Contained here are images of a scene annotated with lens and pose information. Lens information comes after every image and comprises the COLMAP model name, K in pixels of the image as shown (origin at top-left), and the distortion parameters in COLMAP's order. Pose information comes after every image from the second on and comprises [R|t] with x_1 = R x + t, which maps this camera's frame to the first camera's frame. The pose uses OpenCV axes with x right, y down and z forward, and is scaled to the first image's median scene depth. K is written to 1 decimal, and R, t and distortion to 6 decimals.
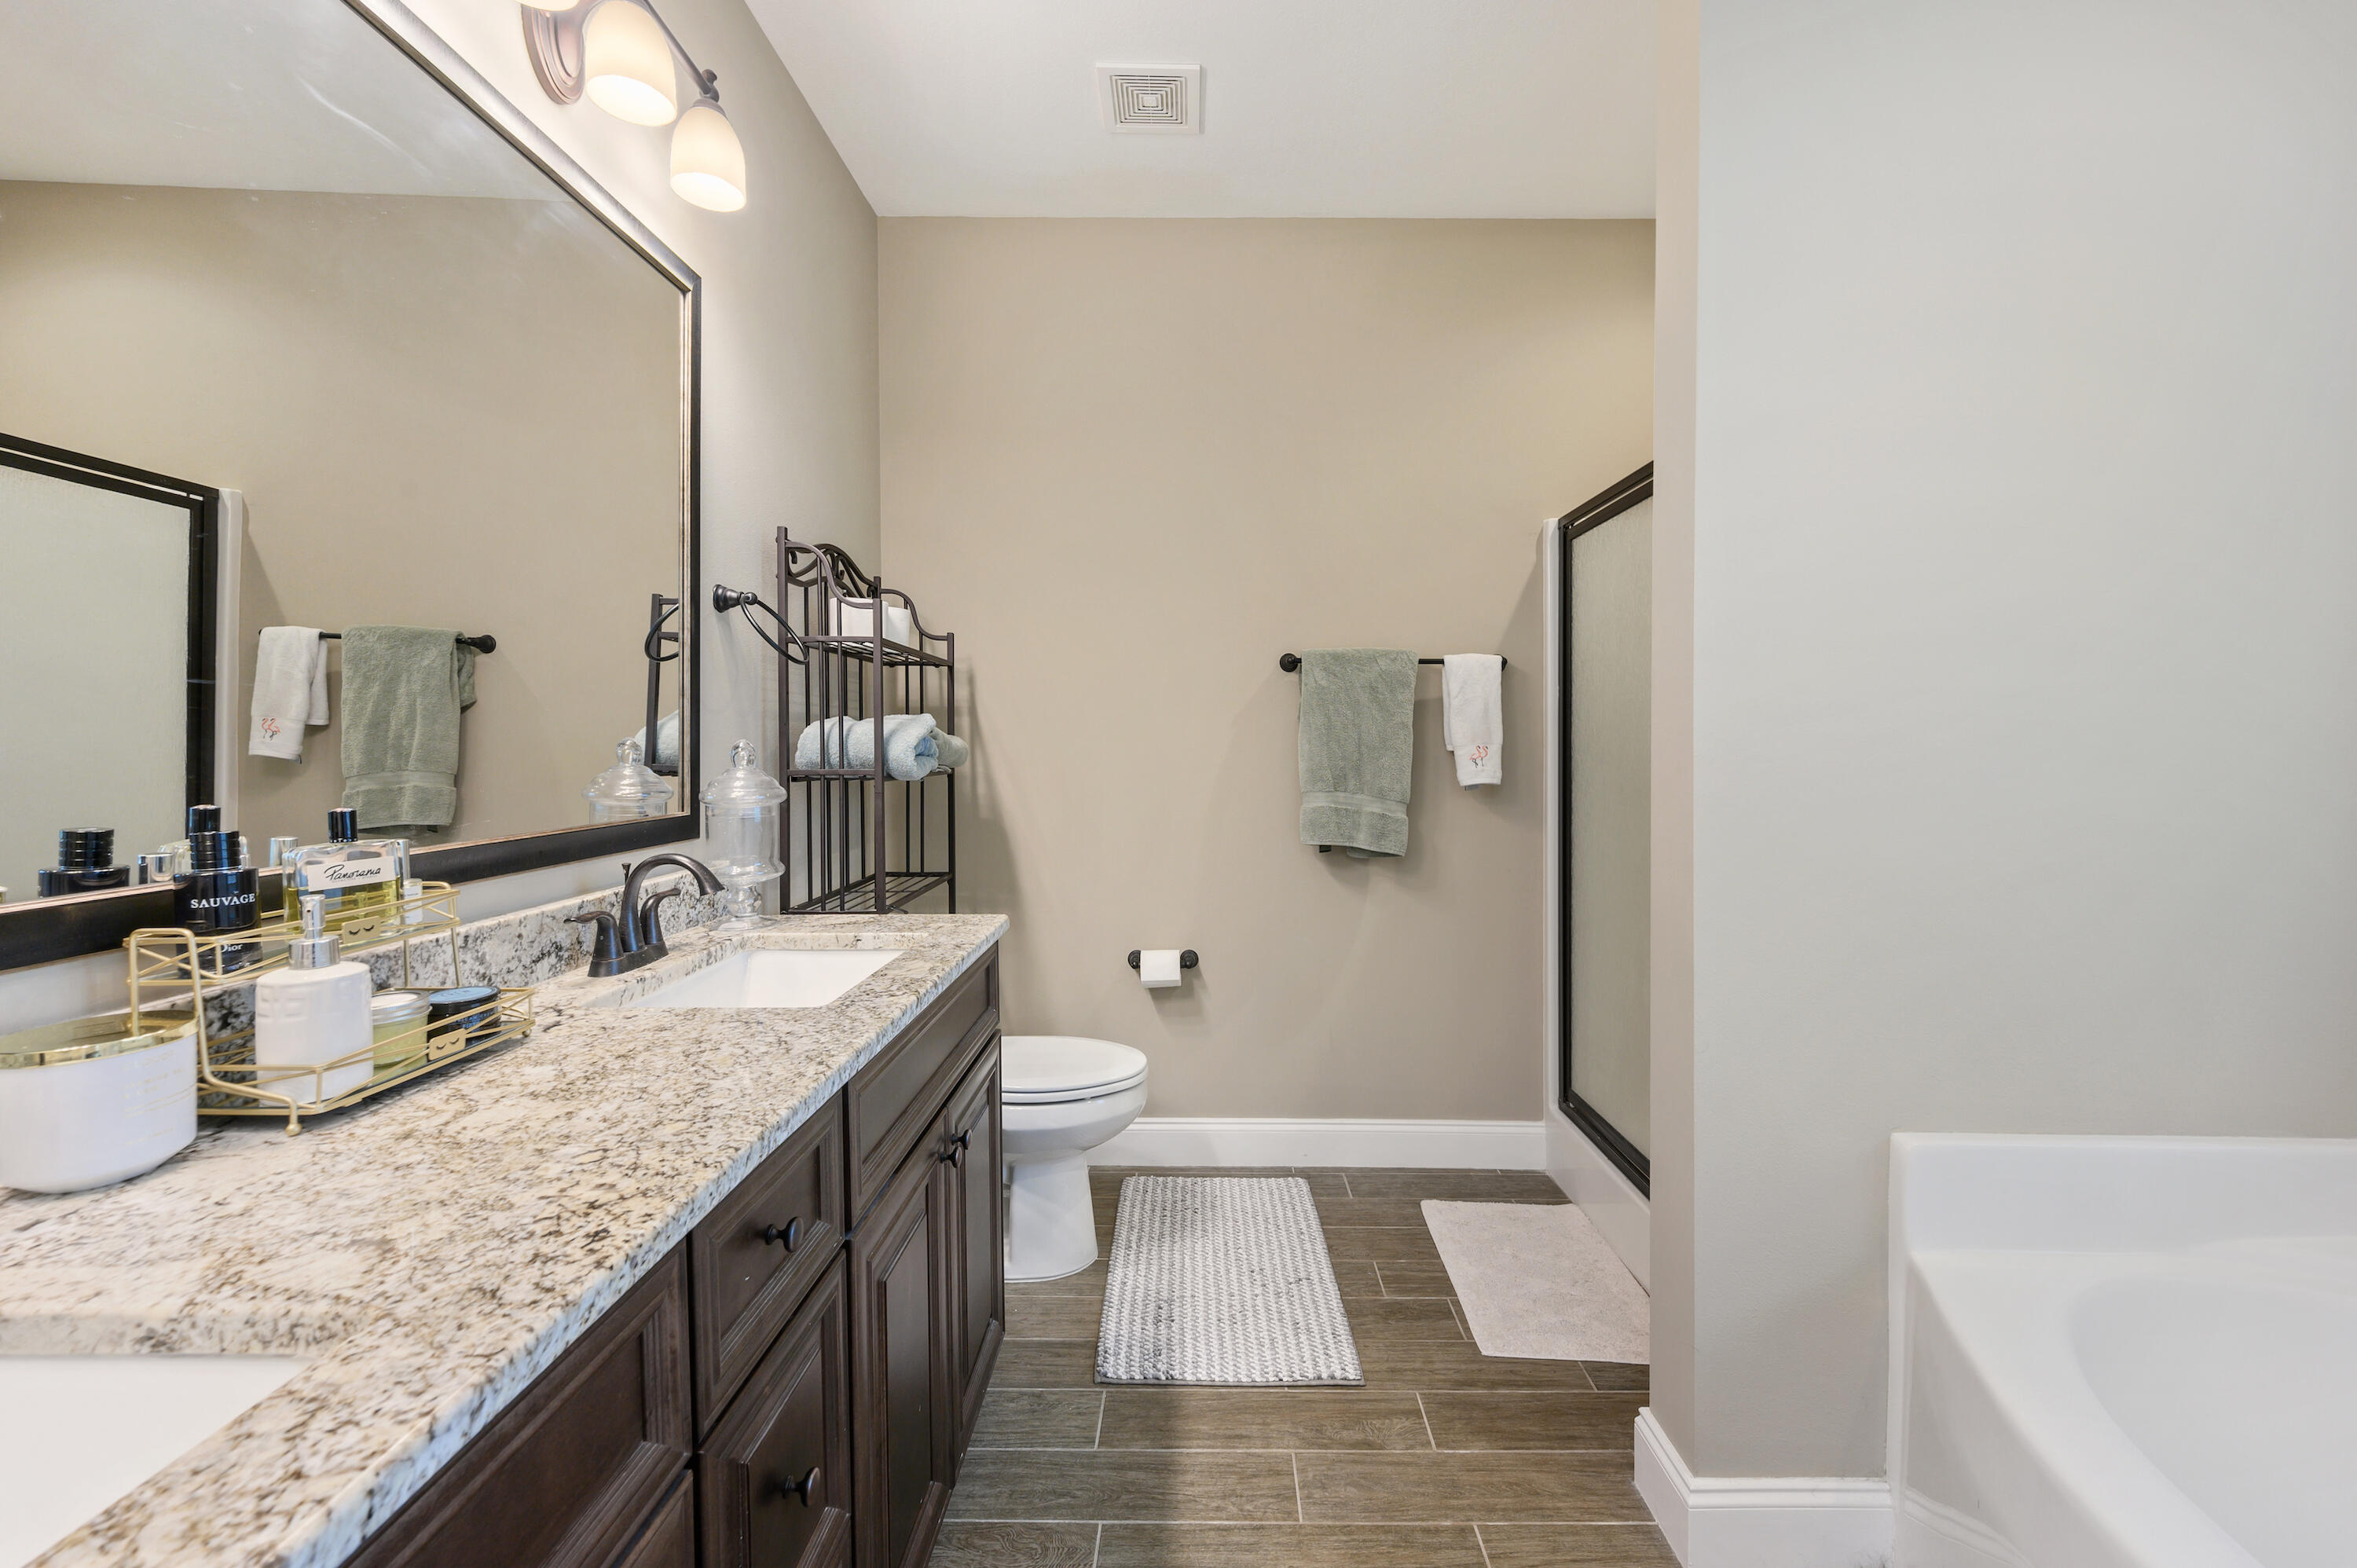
lens RADIAL K [[937.4, 0, 1183.7], [0, 937.4, 790.9], [0, 0, 1]] dist [-0.003179, 0.000565]
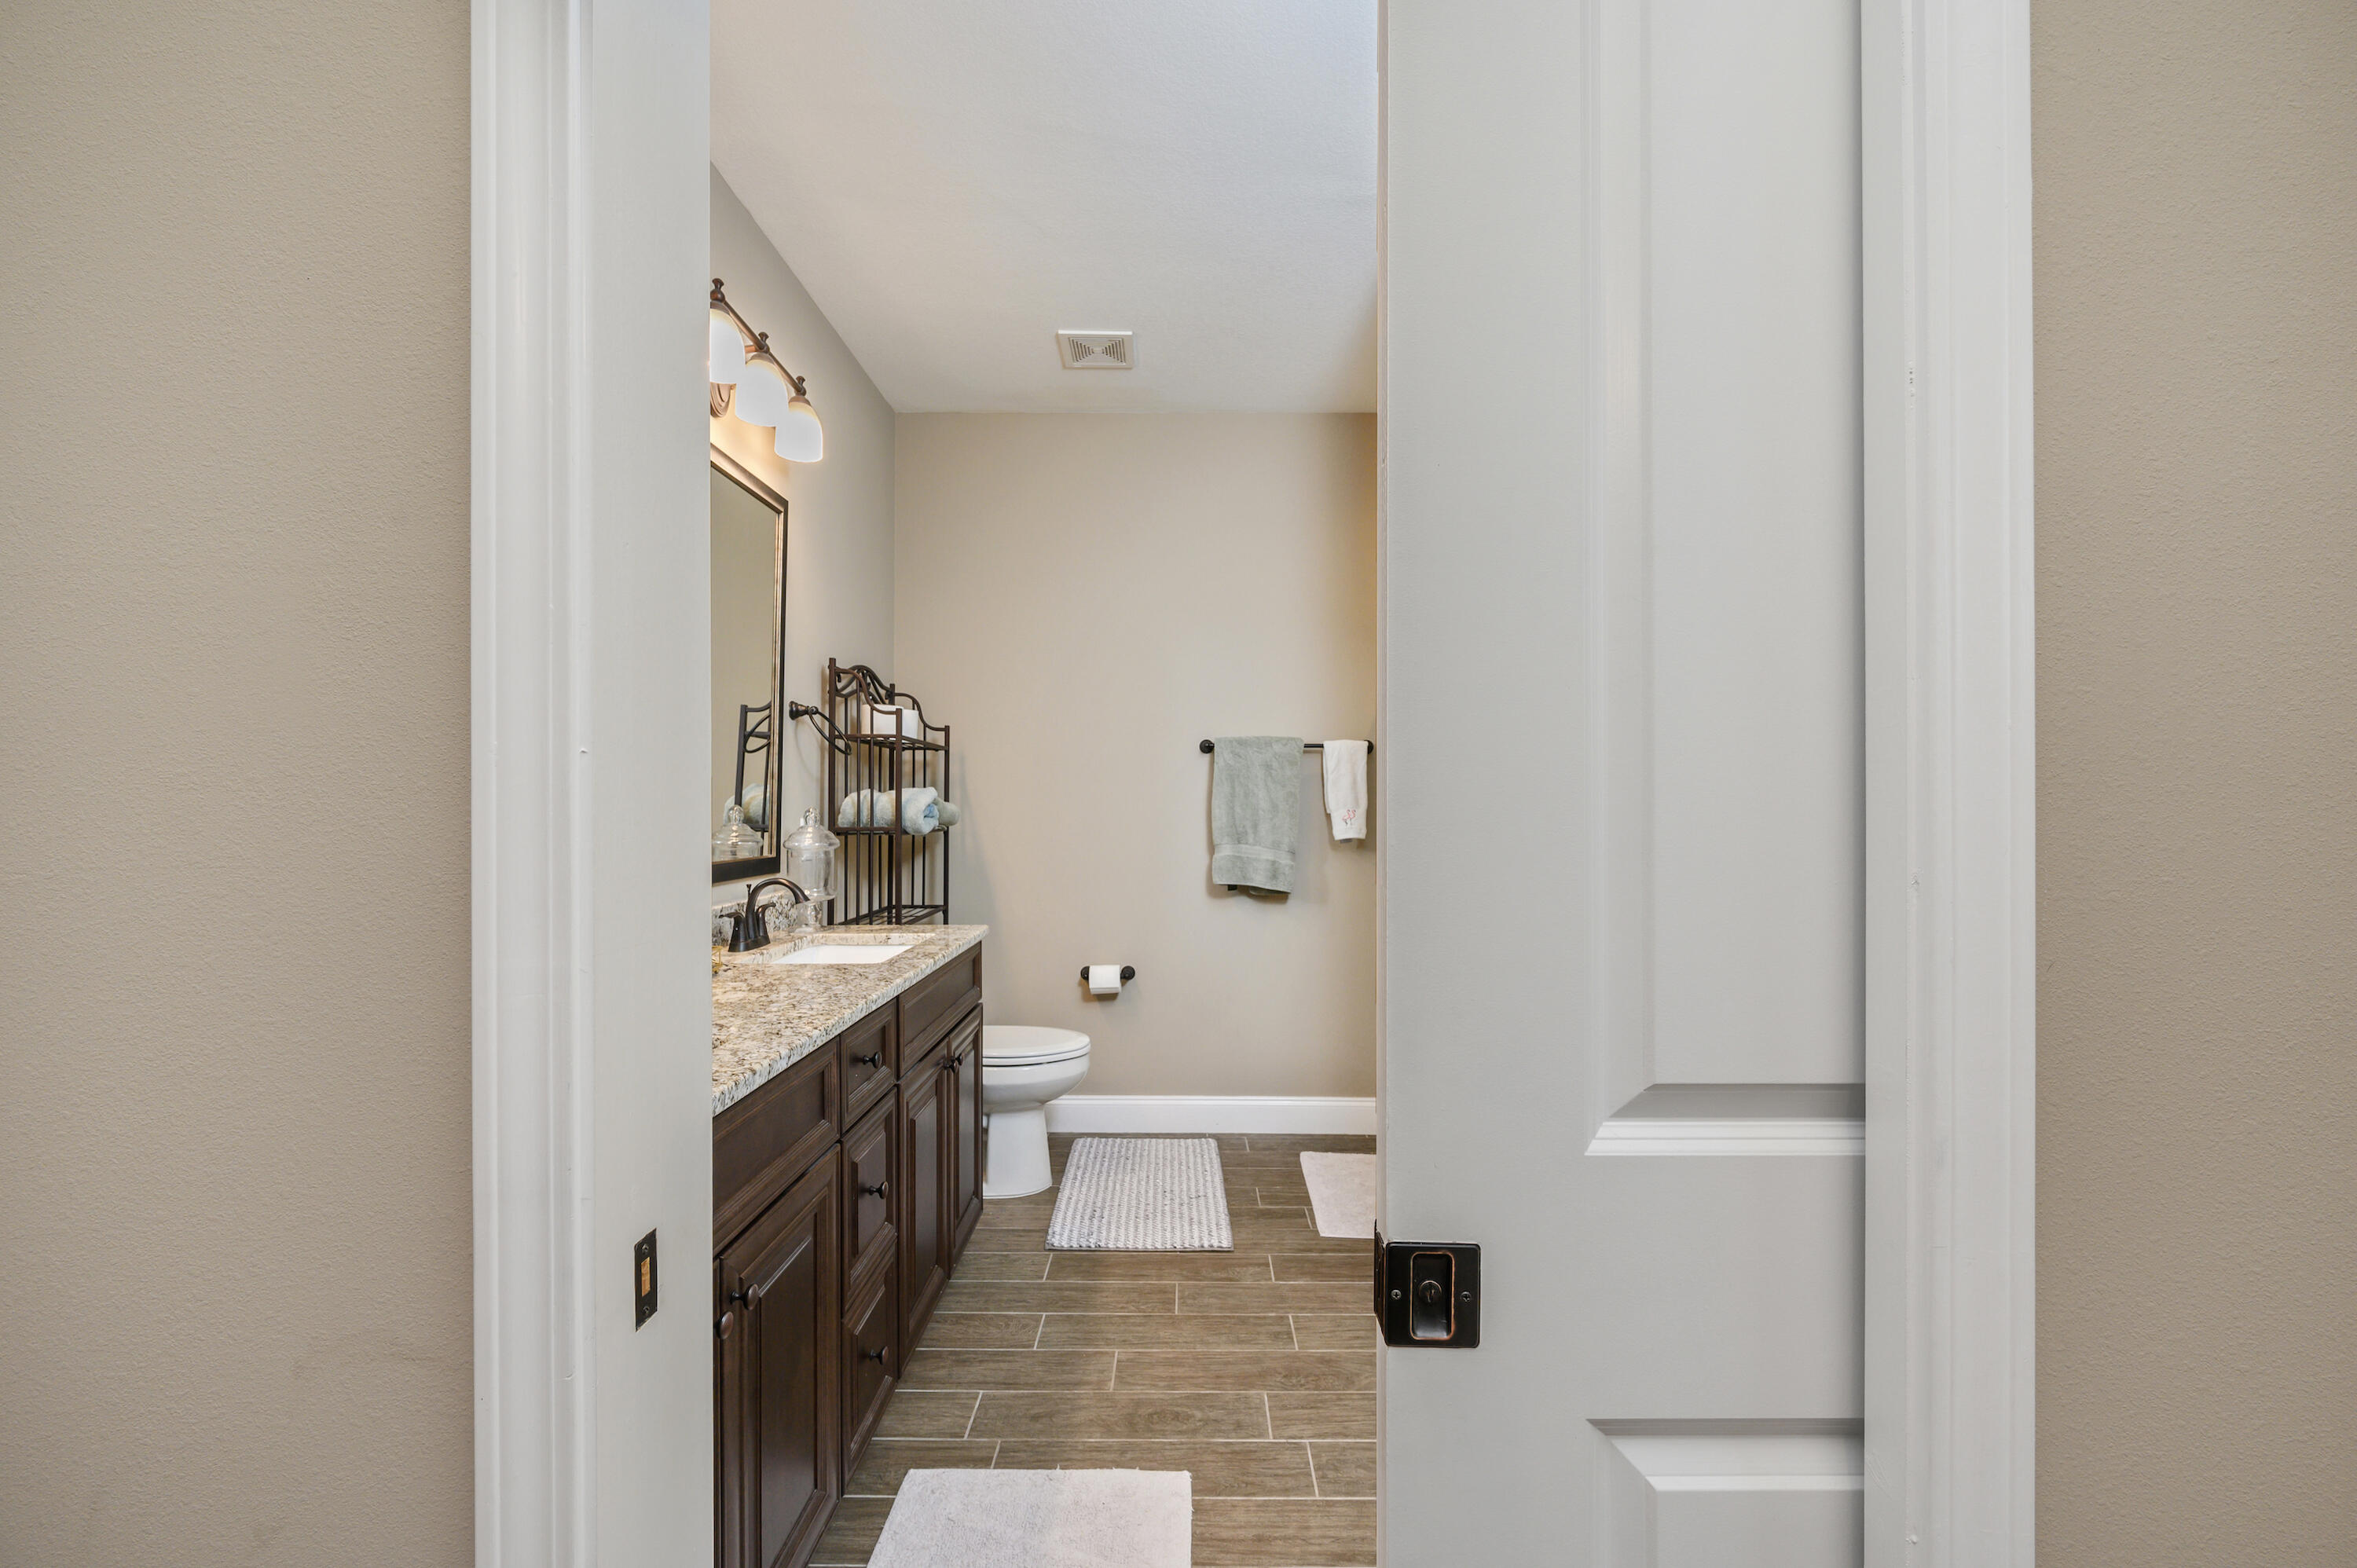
lens RADIAL K [[937.4, 0, 1221.5], [0, 937.4, 797.4], [0, 0, 1]] dist [-0.003179, 0.000565]
pose [[0.998286, 0.000808, 0.058526, 0.083309], [0.002654, 0.998251, -0.059054, 0.017987], [-0.058471, 0.059108, 0.996538, -0.453592]]
